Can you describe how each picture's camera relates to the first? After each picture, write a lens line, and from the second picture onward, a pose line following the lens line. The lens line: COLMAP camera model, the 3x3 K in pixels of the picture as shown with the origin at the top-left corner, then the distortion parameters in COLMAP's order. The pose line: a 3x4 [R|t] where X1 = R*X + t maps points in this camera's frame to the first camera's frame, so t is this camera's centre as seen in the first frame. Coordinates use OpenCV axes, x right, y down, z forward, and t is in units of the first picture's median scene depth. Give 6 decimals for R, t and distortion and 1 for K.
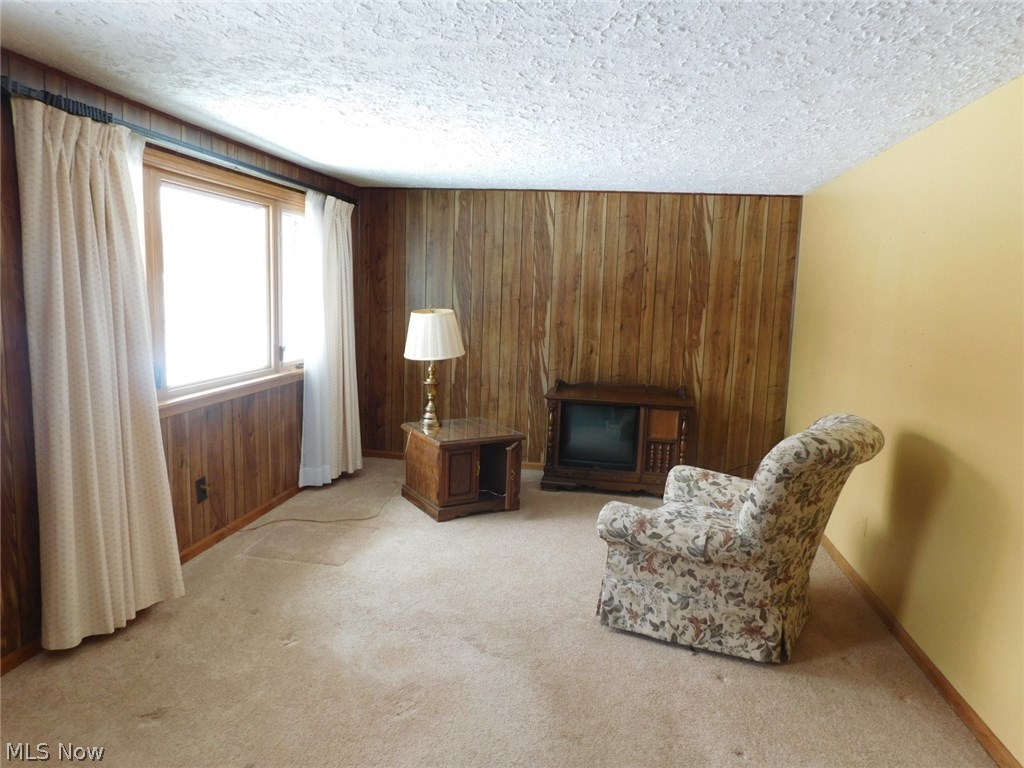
lens RADIAL K [[685.4, 0, 508.7], [0, 685.4, 380.9], [0, 0, 1]] dist [-0.066479, 0.063975]
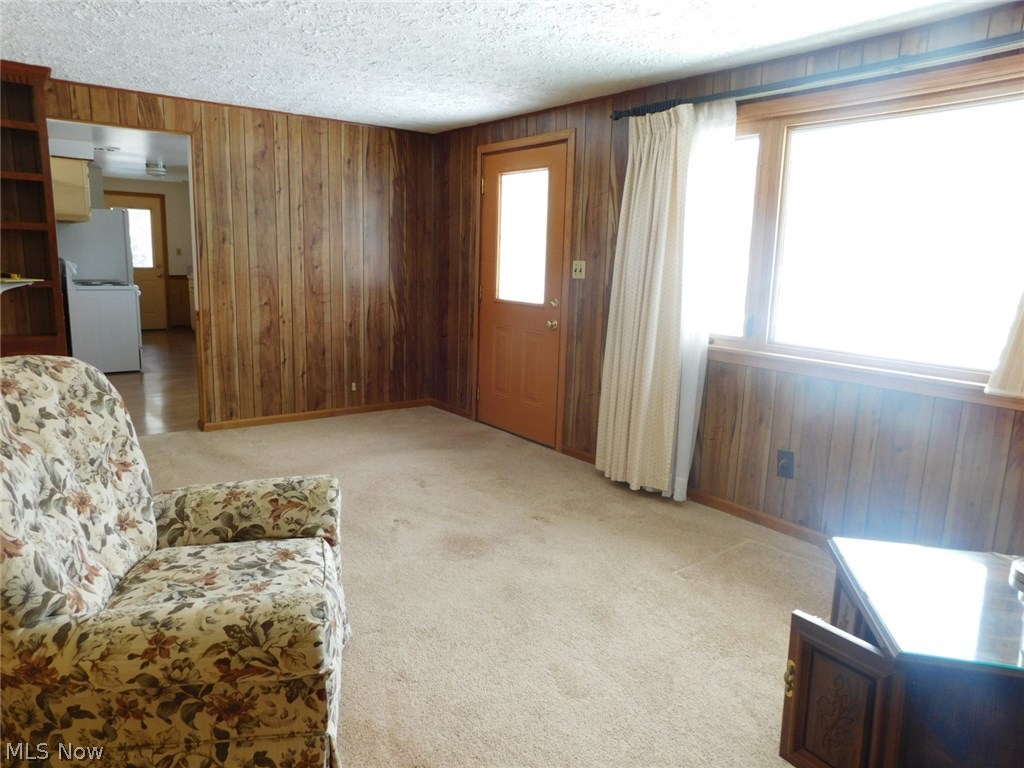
lens RADIAL K [[685.4, 0, 508.7], [0, 685.4, 380.9], [0, 0, 1]] dist [-0.066479, 0.063975]
pose [[-0.680326, 0.077946, -0.728753, 0.374664], [-0.149486, 0.958669, 0.242090, -0.090944], [0.717503, 0.273639, -0.640556, 1.074881]]
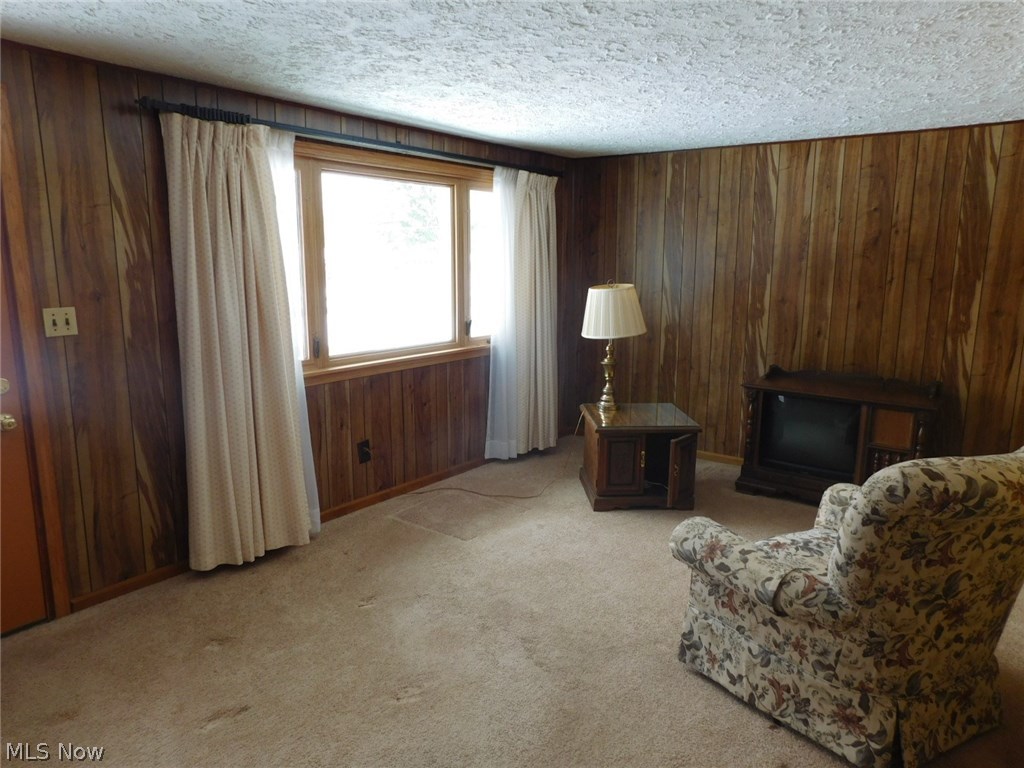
lens RADIAL K [[685.4, 0, 508.7], [0, 685.4, 380.9], [0, 0, 1]] dist [-0.066479, 0.063975]
pose [[0.881654, 0.056063, -0.468554, 0.222056], [-0.039242, 0.998189, 0.045595, -0.010698], [0.470261, -0.021812, 0.882258, 0.116537]]
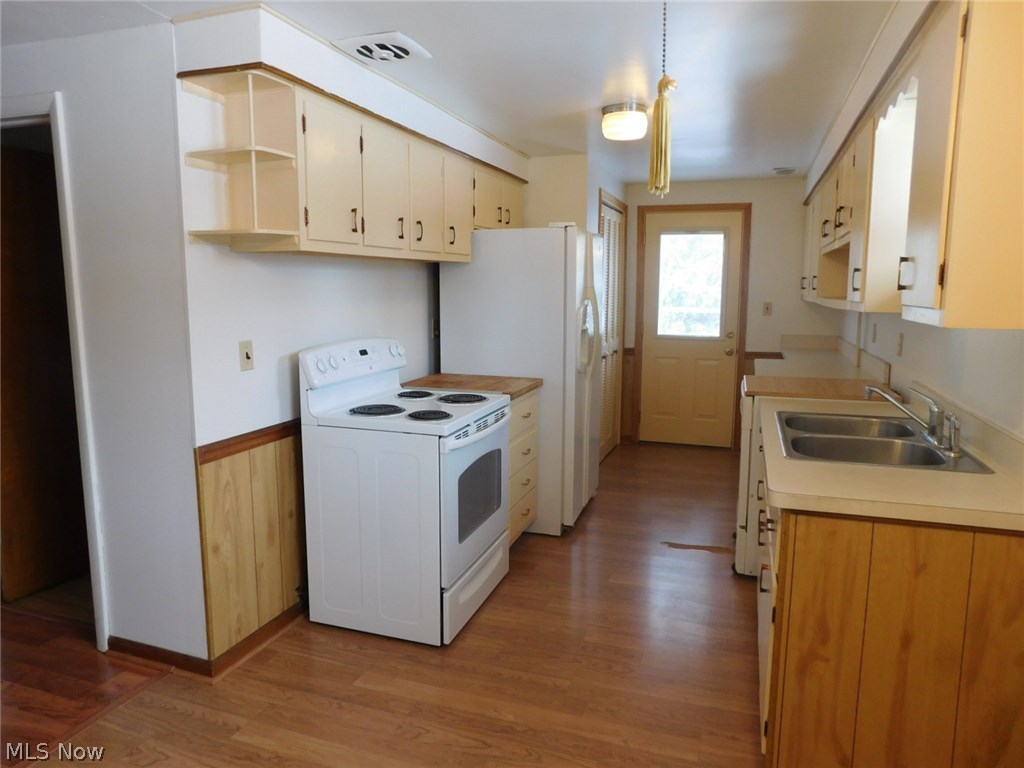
lens RADIAL K [[674.6, 0, 509.9], [0, 674.6, 381.1], [0, 0, 1]] dist [-0.074937, 0.060368]
pose [[-0.984088, -0.061474, 0.166709, -0.361433], [-0.013904, 0.962010, 0.272661, 0.022280], [-0.177137, 0.266005, -0.947557, -0.127004]]
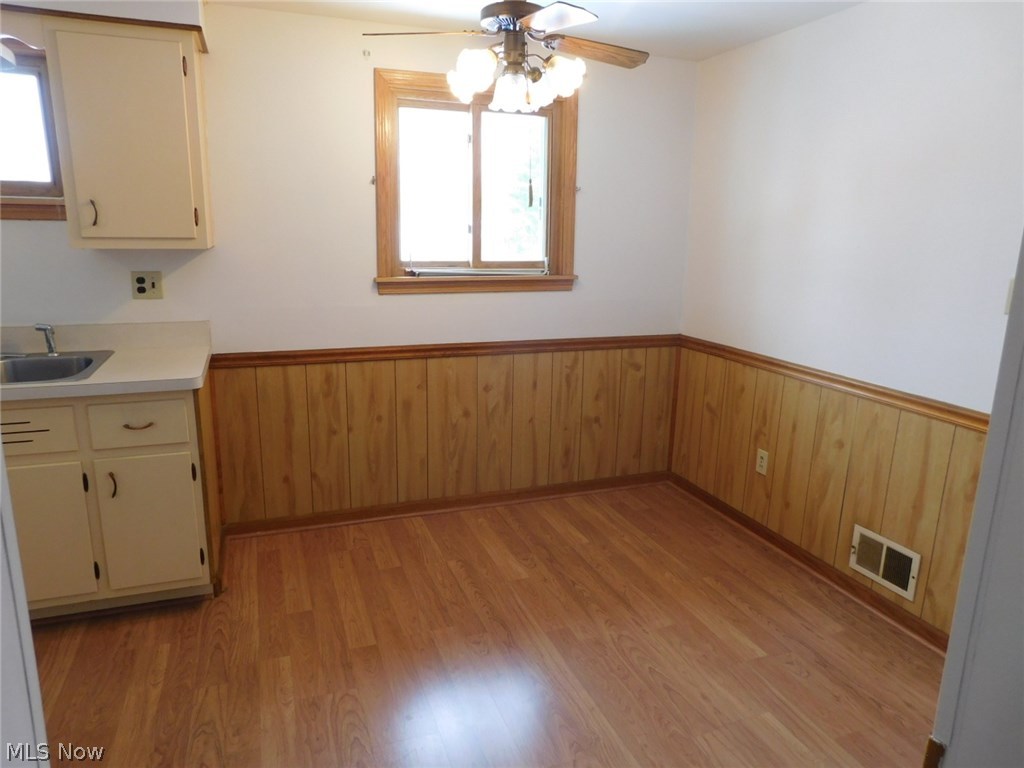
lens RADIAL K [[674.6, 0, 509.9], [0, 674.6, 381.1], [0, 0, 1]] dist [-0.074937, 0.060368]
pose [[0.498322, 0.171587, -0.849843, 0.114441], [-0.118335, 0.984508, 0.129388, 0.091692], [0.858878, 0.036089, 0.510907, -0.554794]]
